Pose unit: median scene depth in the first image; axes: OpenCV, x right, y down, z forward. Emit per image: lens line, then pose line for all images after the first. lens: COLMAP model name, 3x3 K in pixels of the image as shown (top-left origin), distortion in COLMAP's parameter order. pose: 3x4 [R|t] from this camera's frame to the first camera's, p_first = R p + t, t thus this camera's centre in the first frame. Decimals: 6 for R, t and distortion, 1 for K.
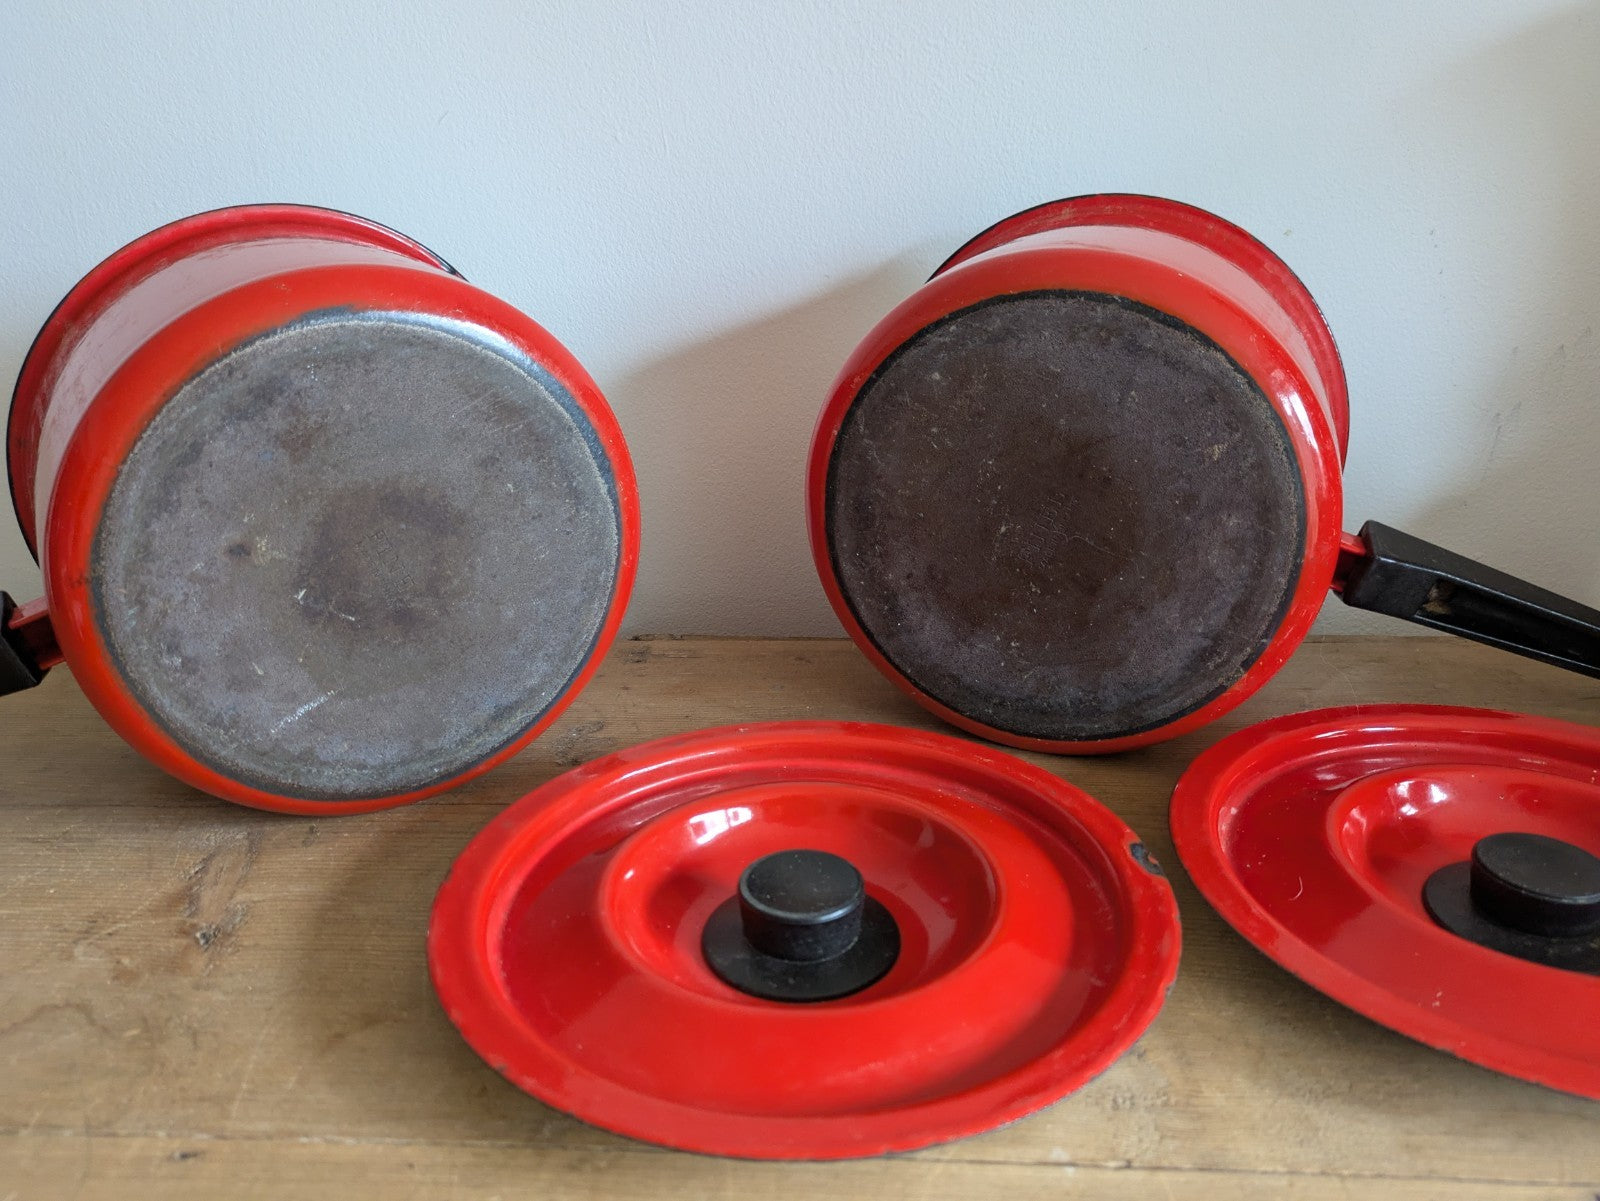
lens RADIAL K [[1271.7, 0, 782.9], [0, 1271.7, 598.8], [0, 0, 1]] dist [0.026141, -0.030522]
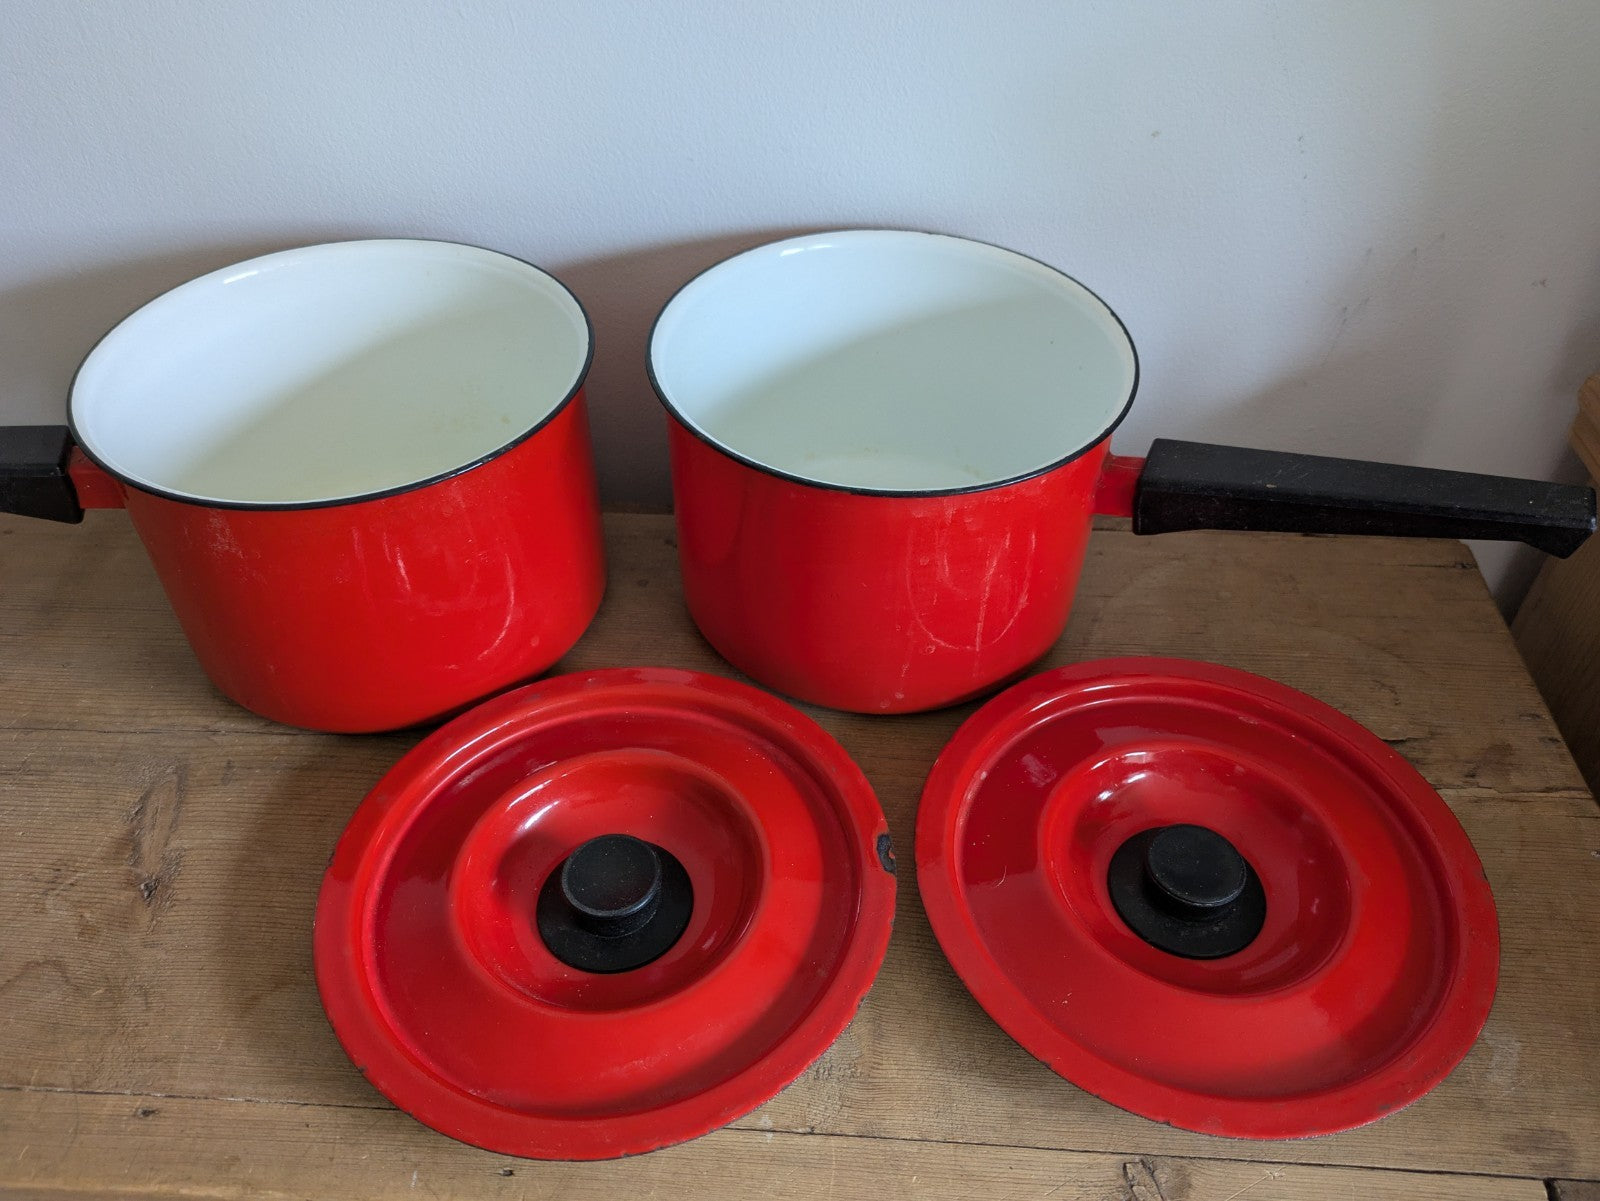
lens RADIAL K [[1271.7, 0, 812.1], [0, 1271.7, 603.9], [0, 0, 1]] dist [0.026141, -0.030522]
pose [[0.999794, 0.014318, 0.014382, 0.185420], [-0.018765, 0.922146, 0.386387, -0.499684], [-0.007730, -0.386577, 0.922225, -0.067307]]
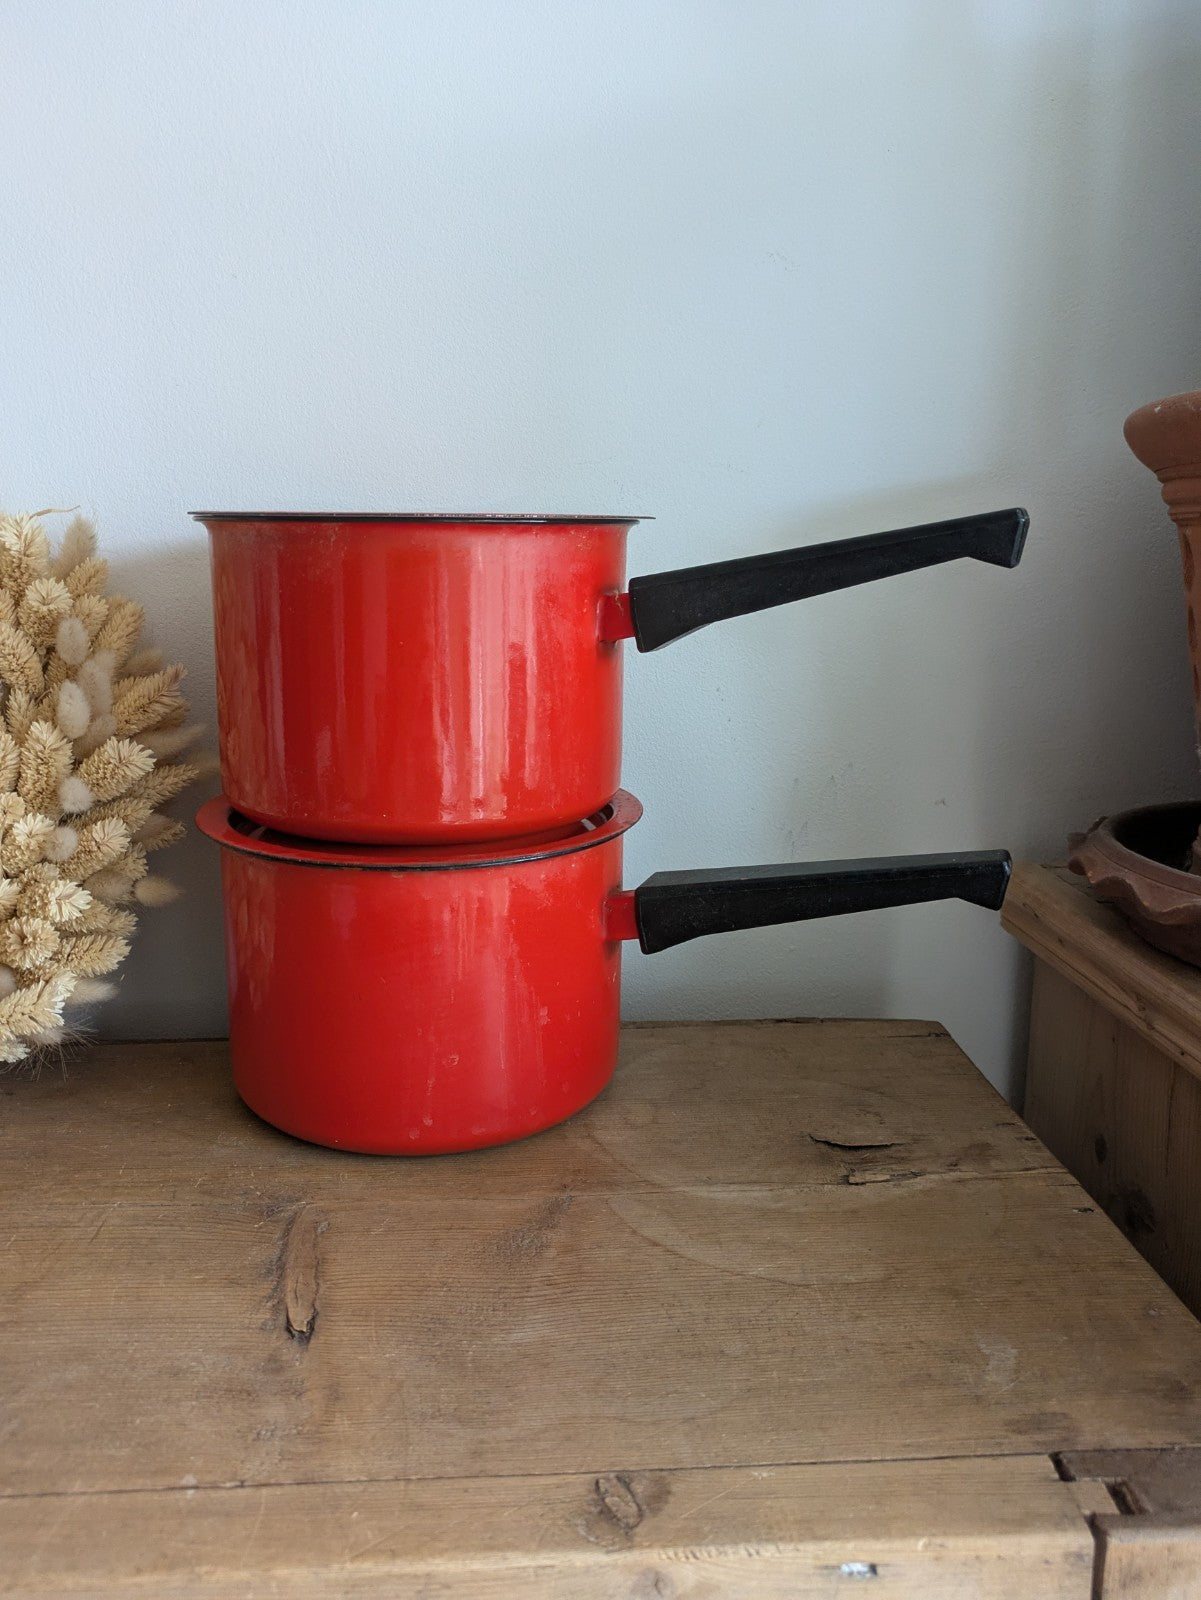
lens RADIAL K [[1271.7, 0, 584.9], [0, 1271.7, 750.8], [0, 0, 1]] dist [0.026141, -0.030522]
pose [[0.993343, -0.007144, 0.114971, 0.355531], [0.027073, 0.984597, -0.172728, -0.026287], [-0.111966, 0.174691, 0.978237, -0.287512]]
